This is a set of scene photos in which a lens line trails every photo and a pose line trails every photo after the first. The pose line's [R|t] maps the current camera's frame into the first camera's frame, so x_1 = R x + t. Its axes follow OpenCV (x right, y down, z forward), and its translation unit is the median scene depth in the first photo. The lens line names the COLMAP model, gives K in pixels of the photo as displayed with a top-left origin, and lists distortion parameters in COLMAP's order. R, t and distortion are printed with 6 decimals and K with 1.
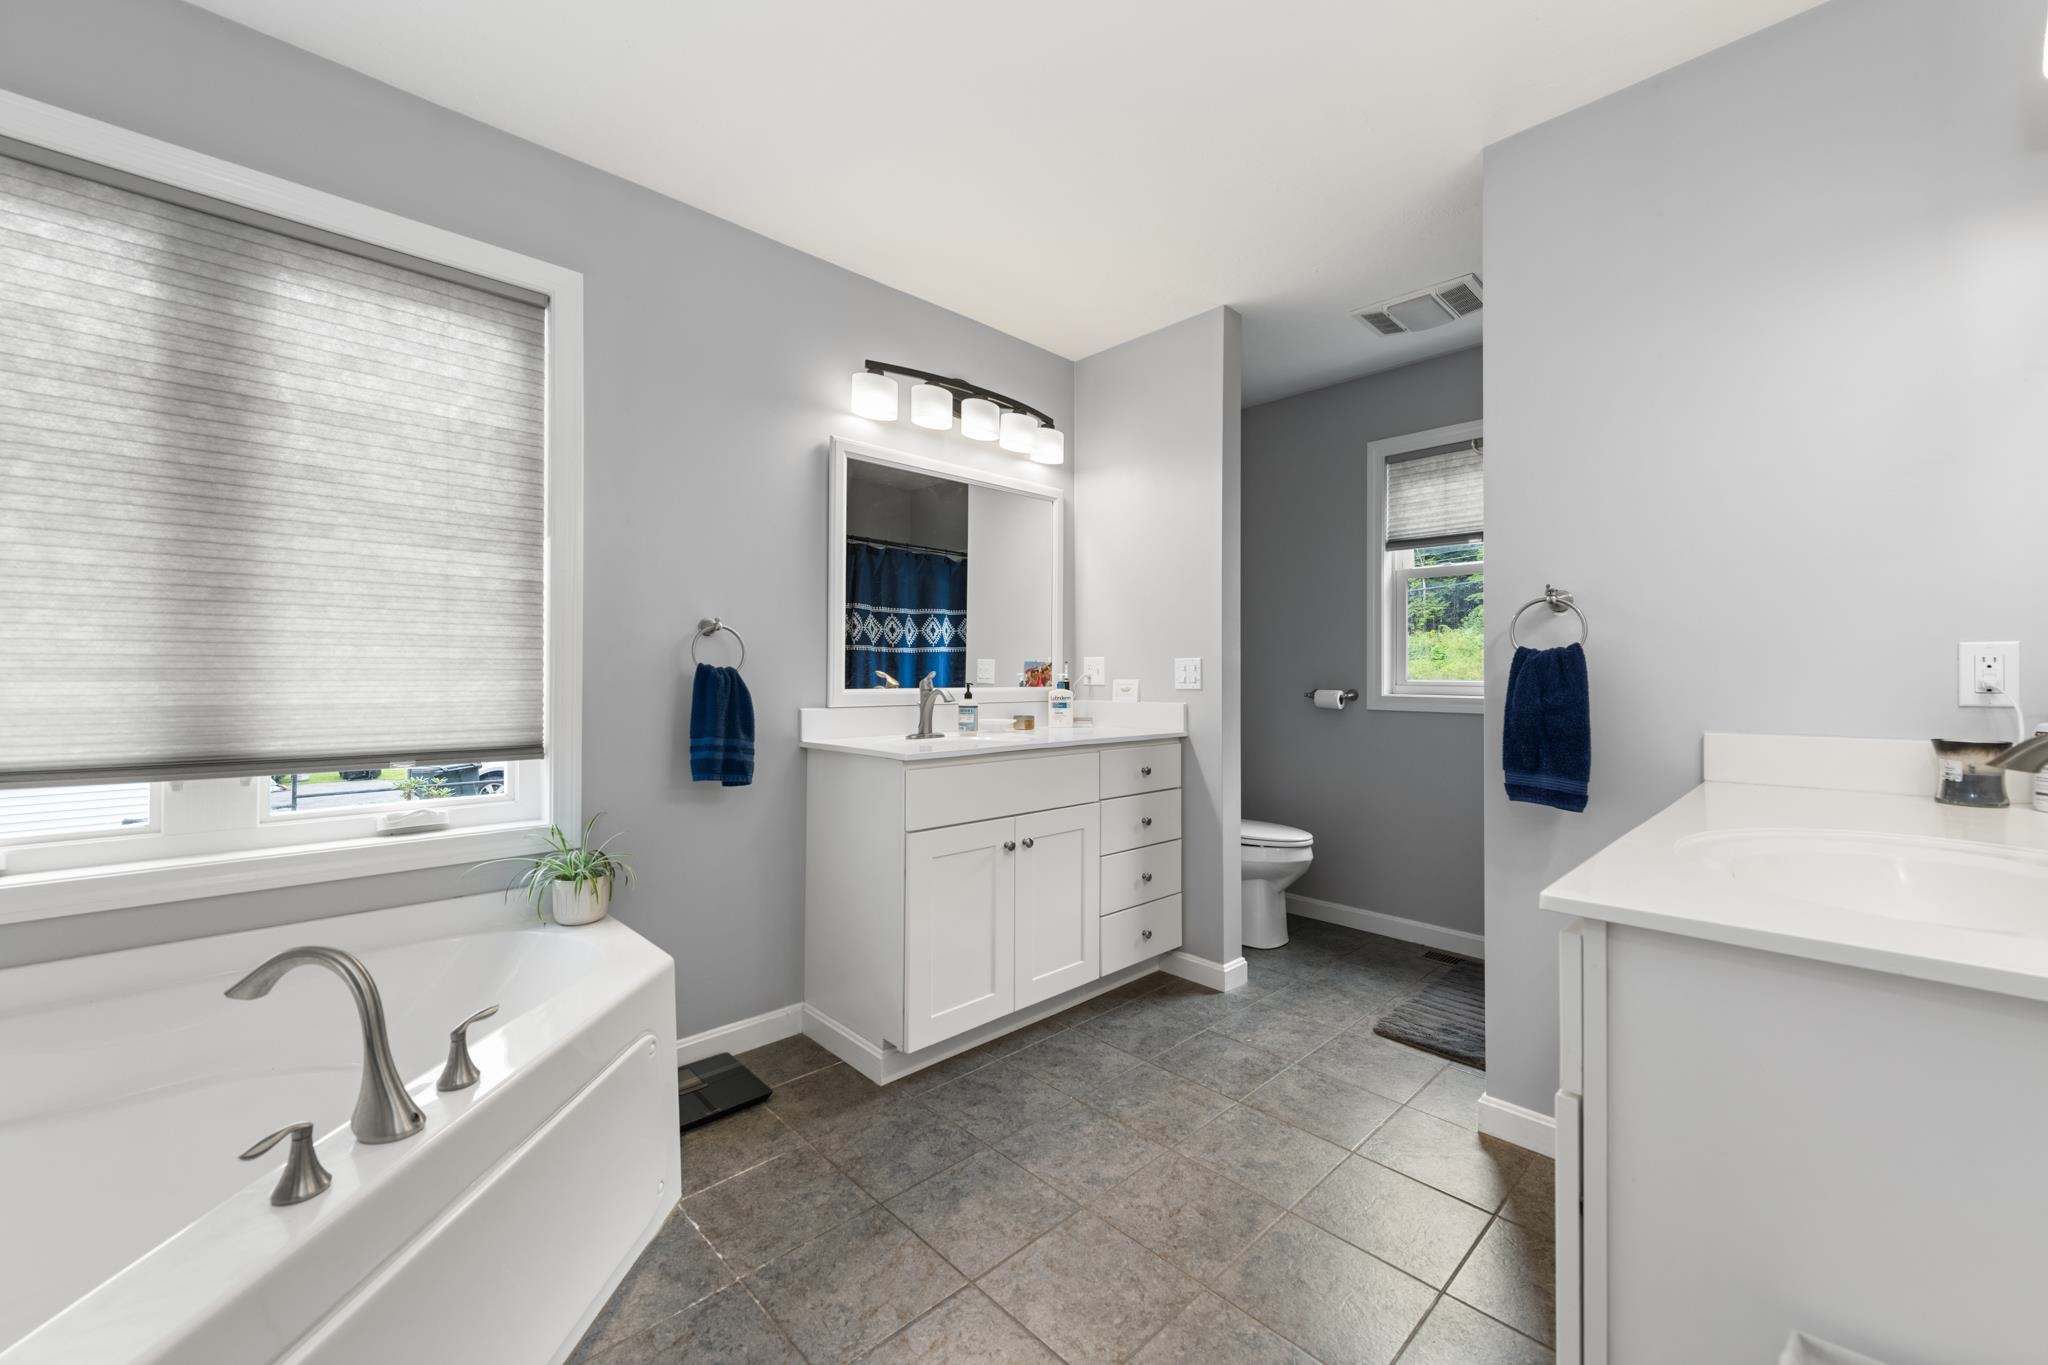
lens RADIAL K [[802.1, 0, 1028.5], [0, 802.1, 679.1], [0, 0, 1]] dist [0.001143, -0.000408]
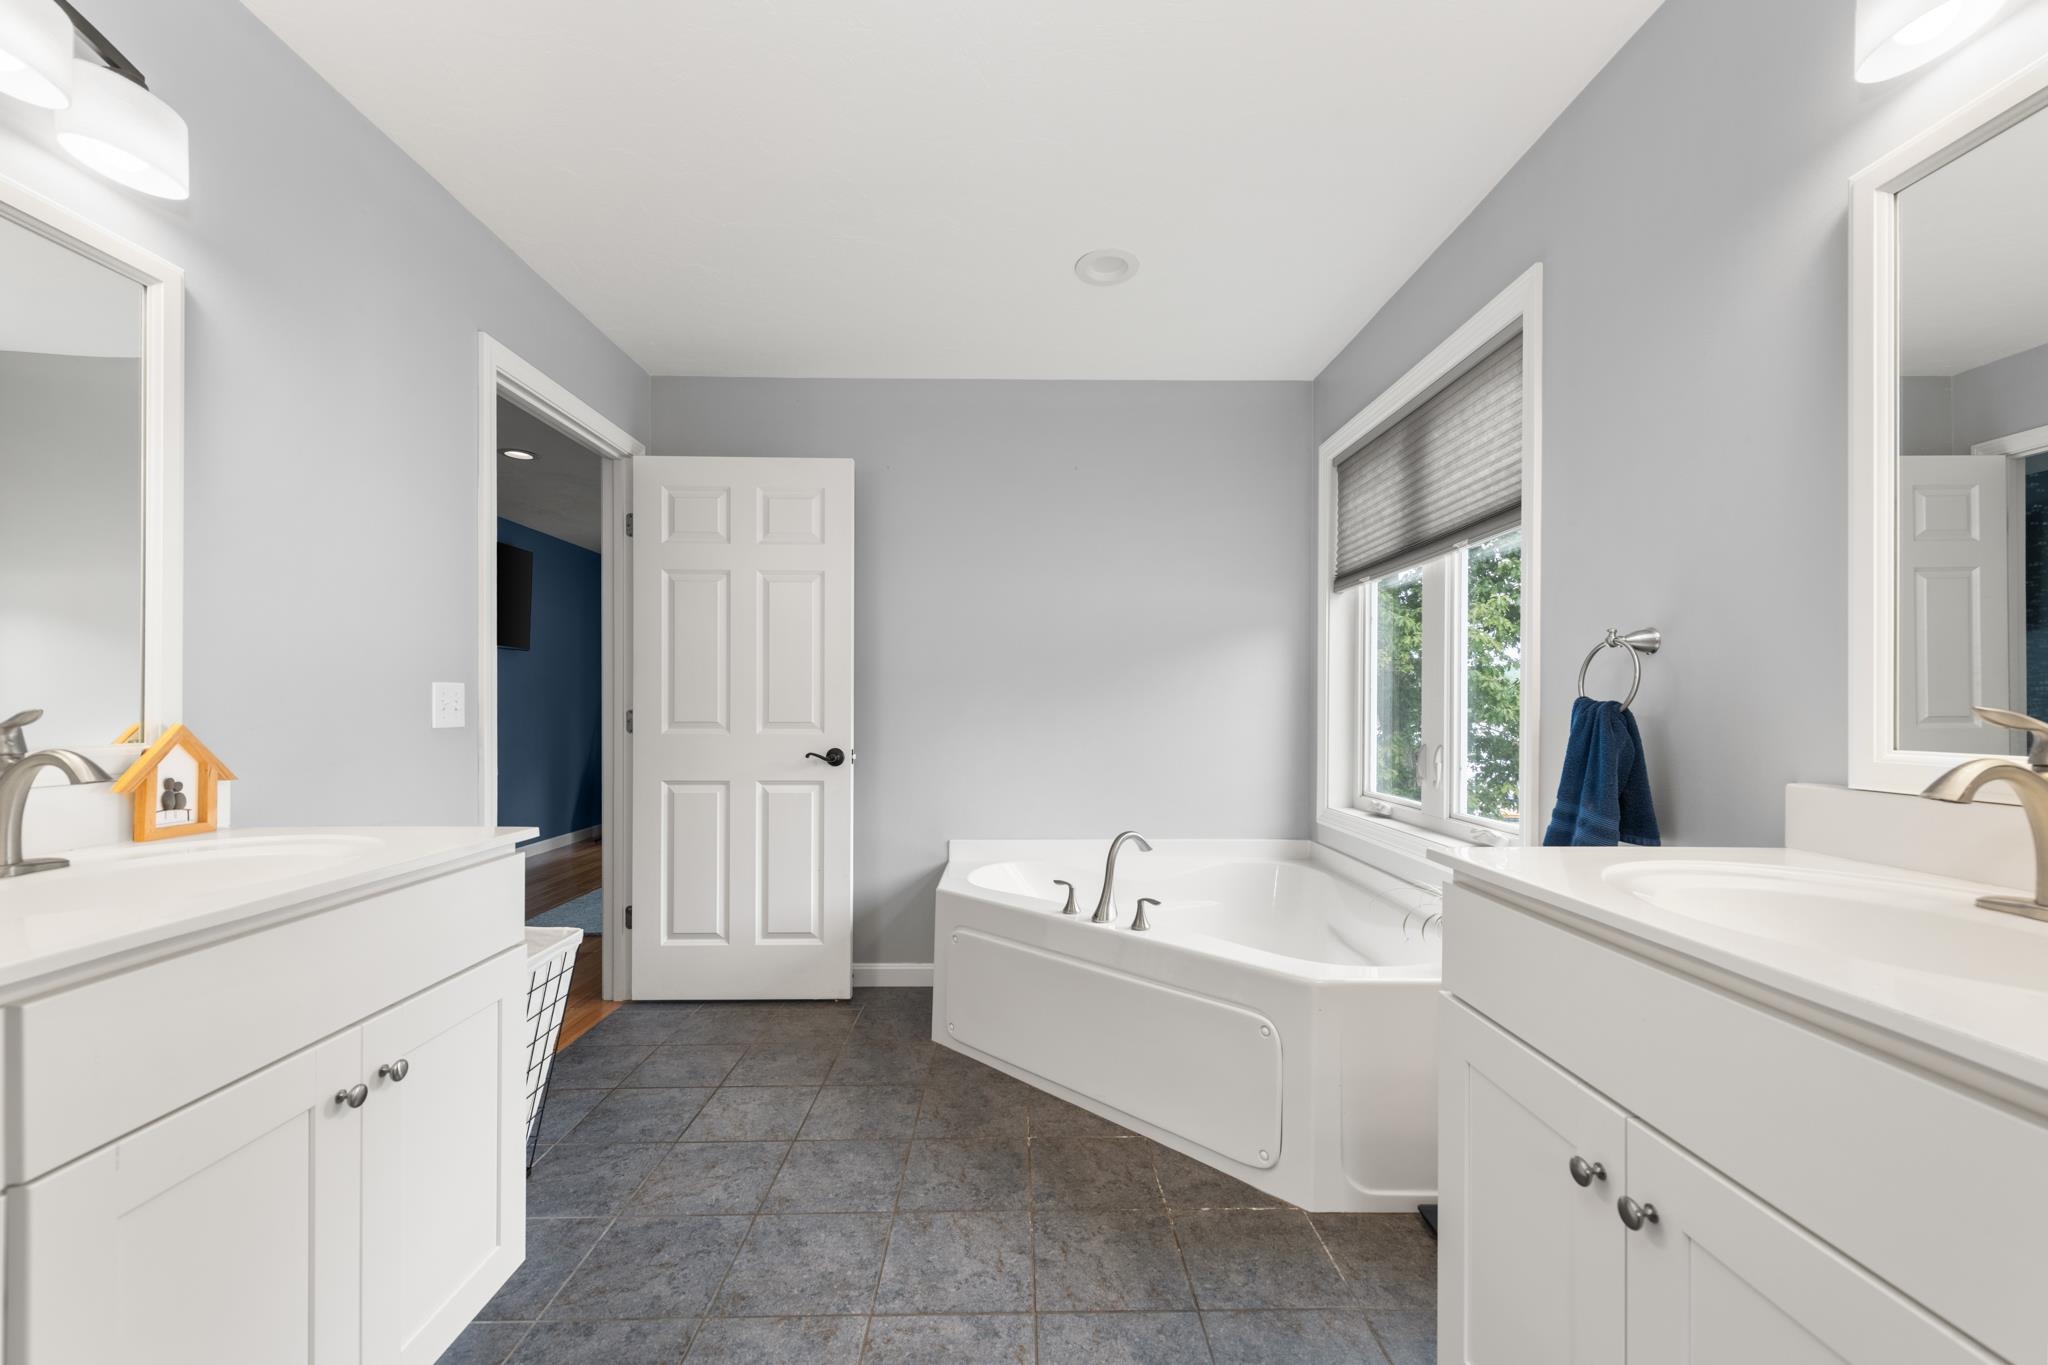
lens RADIAL K [[803.6, 0, 1028.3], [0, 803.6, 698.8], [0, 0, 1]] dist [0.000952, -0.000078]
pose [[-0.672365, -0.007604, -0.740181, 0.645398], [-0.009944, 0.999950, -0.001239, -0.015784], [0.740153, 0.006528, -0.672406, 1.566628]]
